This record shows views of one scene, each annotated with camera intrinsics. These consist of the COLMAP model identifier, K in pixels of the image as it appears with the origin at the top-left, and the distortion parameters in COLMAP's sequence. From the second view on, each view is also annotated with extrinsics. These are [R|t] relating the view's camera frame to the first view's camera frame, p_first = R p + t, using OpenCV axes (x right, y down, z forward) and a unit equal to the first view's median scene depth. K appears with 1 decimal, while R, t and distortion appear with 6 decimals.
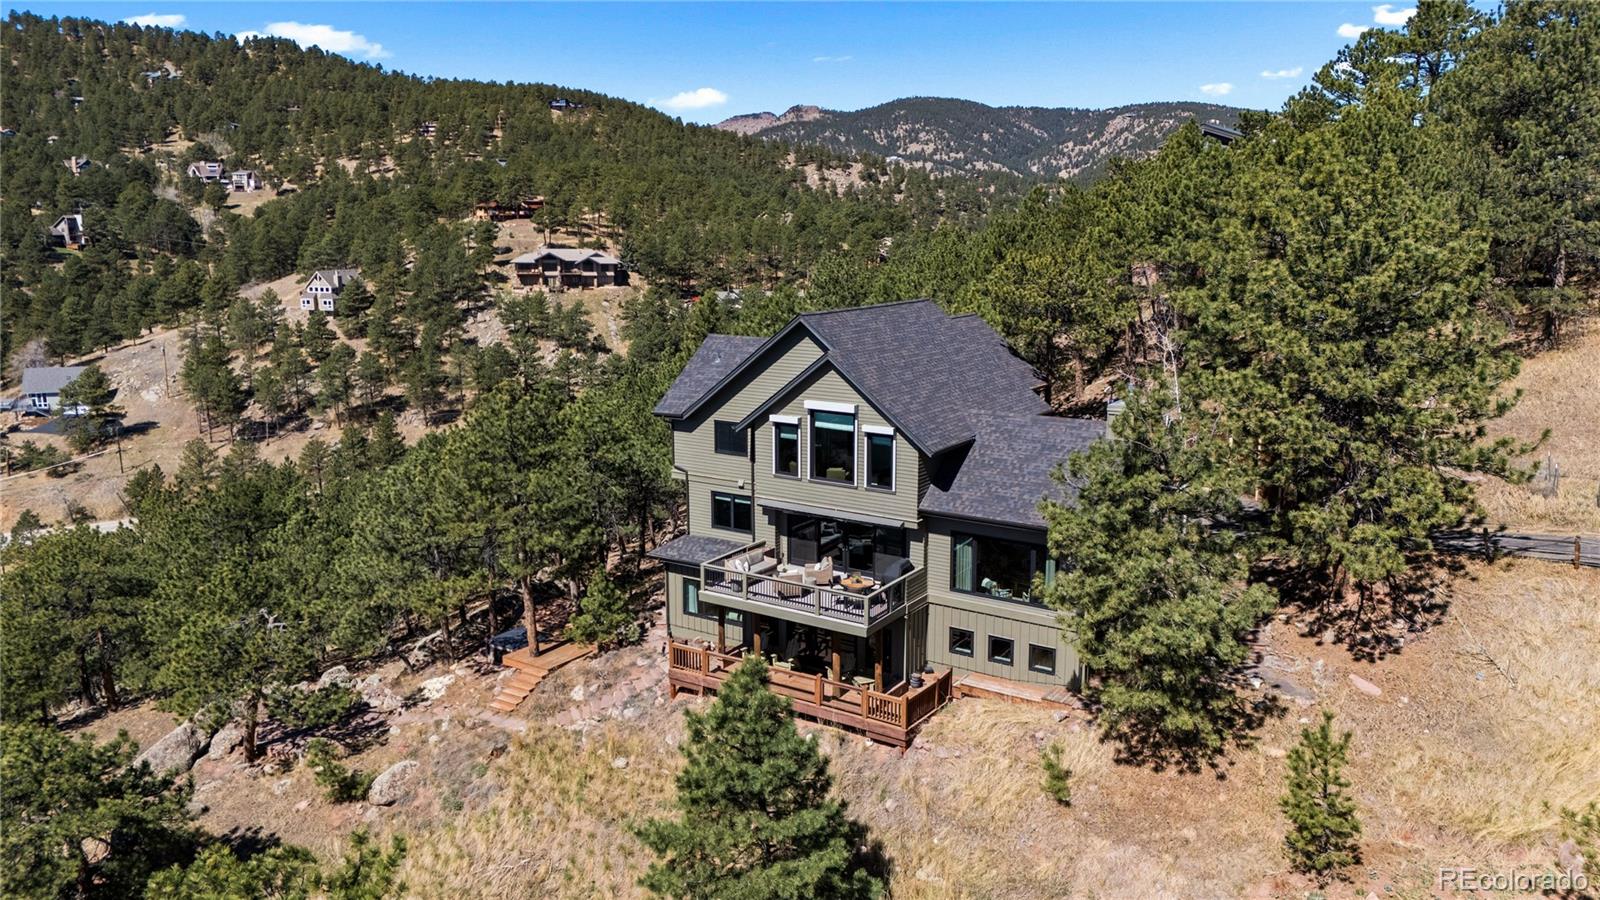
lens RADIAL K [[1171.8, 0, 800.0], [0, 1171.8, 445.0], [0, 0, 1]] dist [0.067291, -0.046092]
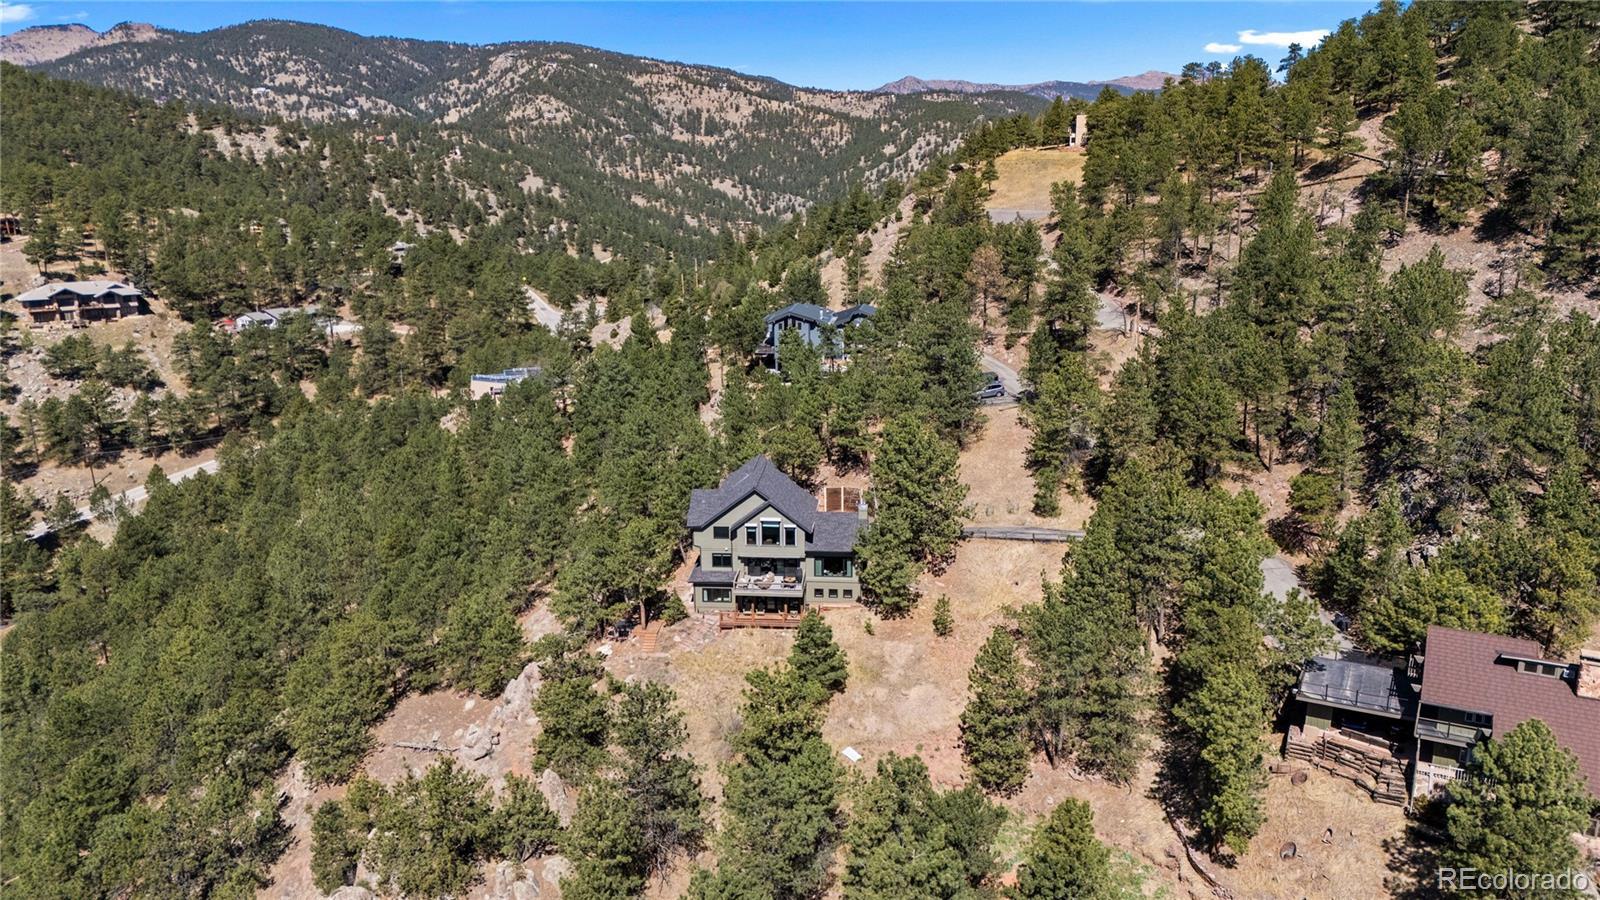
lens RADIAL K [[1171.8, 0, 796.3], [0, 1171.8, 424.3], [0, 0, 1]] dist [0.067291, -0.046092]
pose [[0.879279, -0.111735, 0.463016, -0.166302], [0.093466, 0.993672, 0.062297, -0.059685], [-0.467046, -0.011500, 0.884158, -0.212021]]
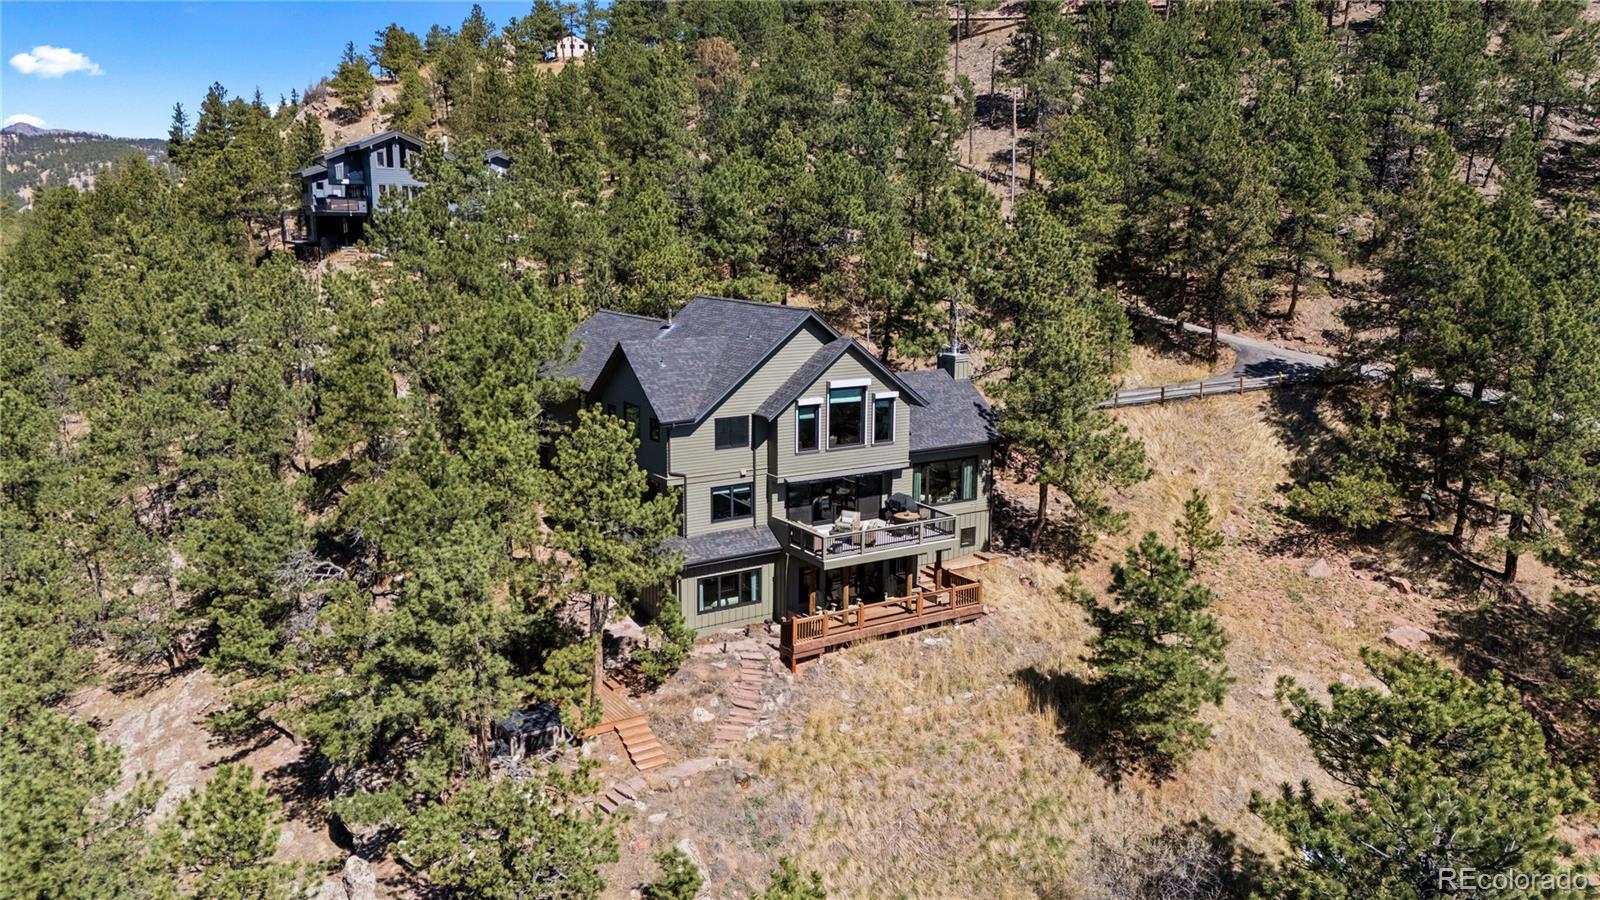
lens RADIAL K [[1171.8, 0, 795.4], [0, 1171.8, 451.4], [0, 0, 1]] dist [0.067291, -0.046092]
pose [[0.408612, -0.170626, 0.896618, -0.148917], [0.161342, 0.980403, 0.113043, -0.015005], [-0.898335, 0.098472, 0.428133, 0.074566]]
